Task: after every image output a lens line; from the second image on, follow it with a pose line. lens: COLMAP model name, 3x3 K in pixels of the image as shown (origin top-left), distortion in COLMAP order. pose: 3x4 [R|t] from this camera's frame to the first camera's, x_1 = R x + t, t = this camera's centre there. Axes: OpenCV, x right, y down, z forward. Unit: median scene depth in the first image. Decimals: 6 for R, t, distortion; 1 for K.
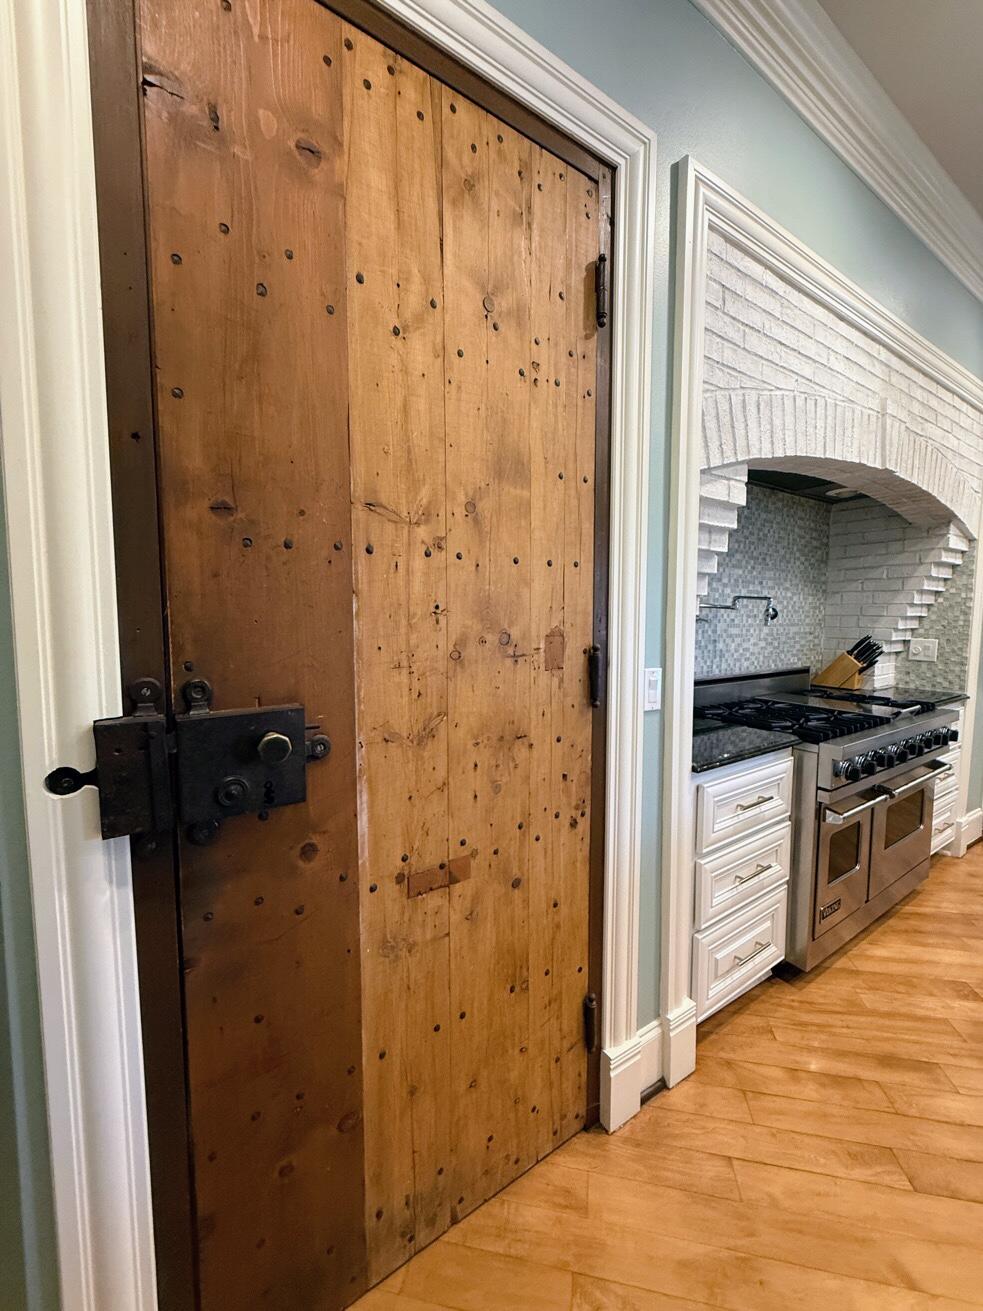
lens RADIAL K [[523.1, 0, 490.8], [0, 523.1, 652.9], [0, 0, 1]] dist [-0.000692, 0.000173]
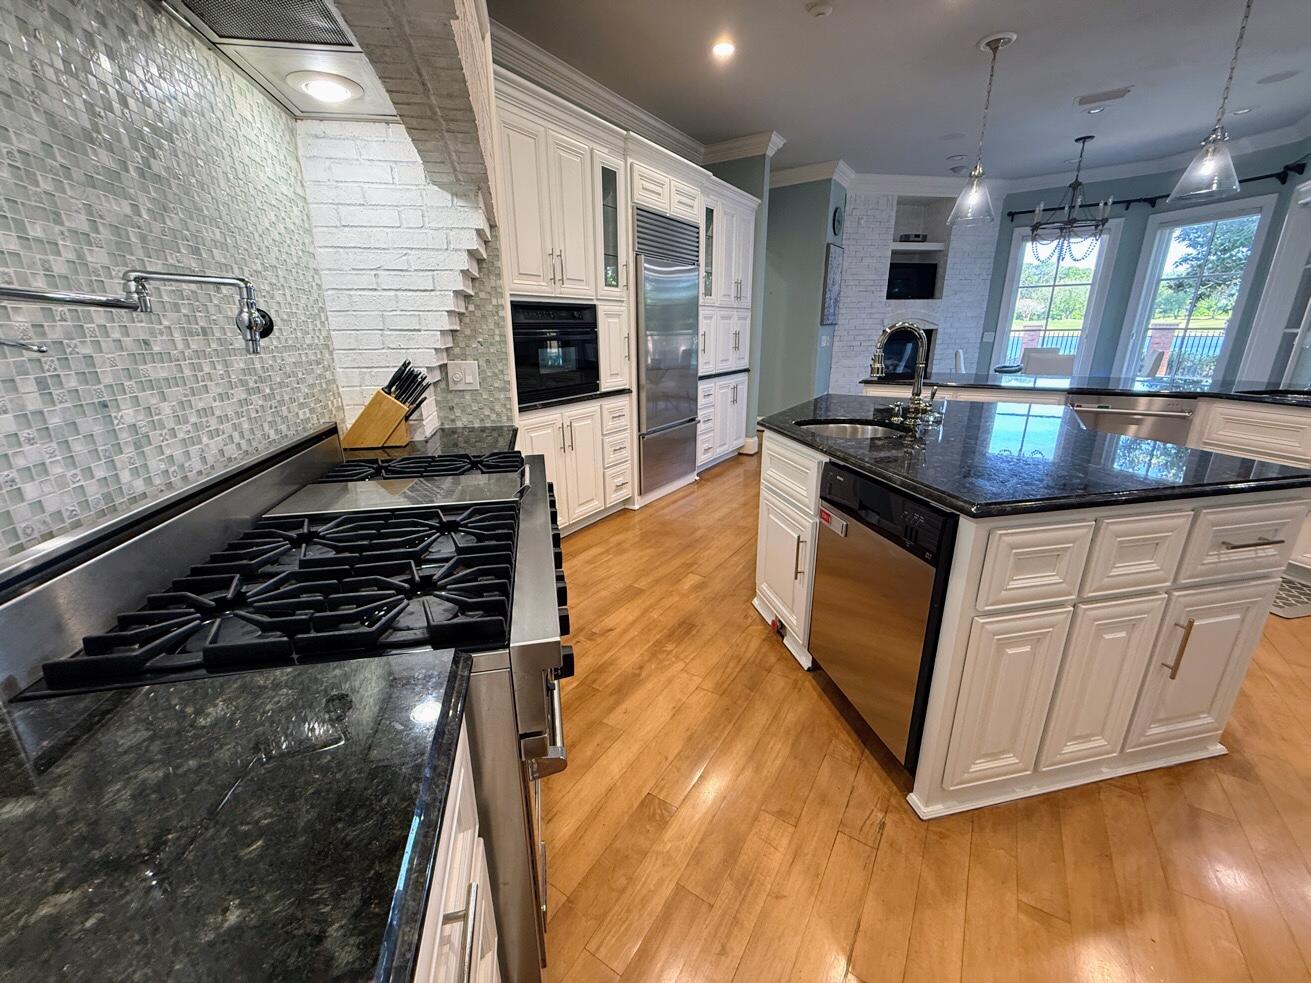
lens RADIAL K [[523.1, 0, 655.7], [0, 523.1, 488.3], [0, 0, 1]] dist [-0.000692, 0.000173]
pose [[0.367740, -0.275181, 0.888281, 0.235342], [0.079959, 0.961033, 0.264616, -0.031965], [-0.926485, -0.026284, 0.375413, 0.515994]]
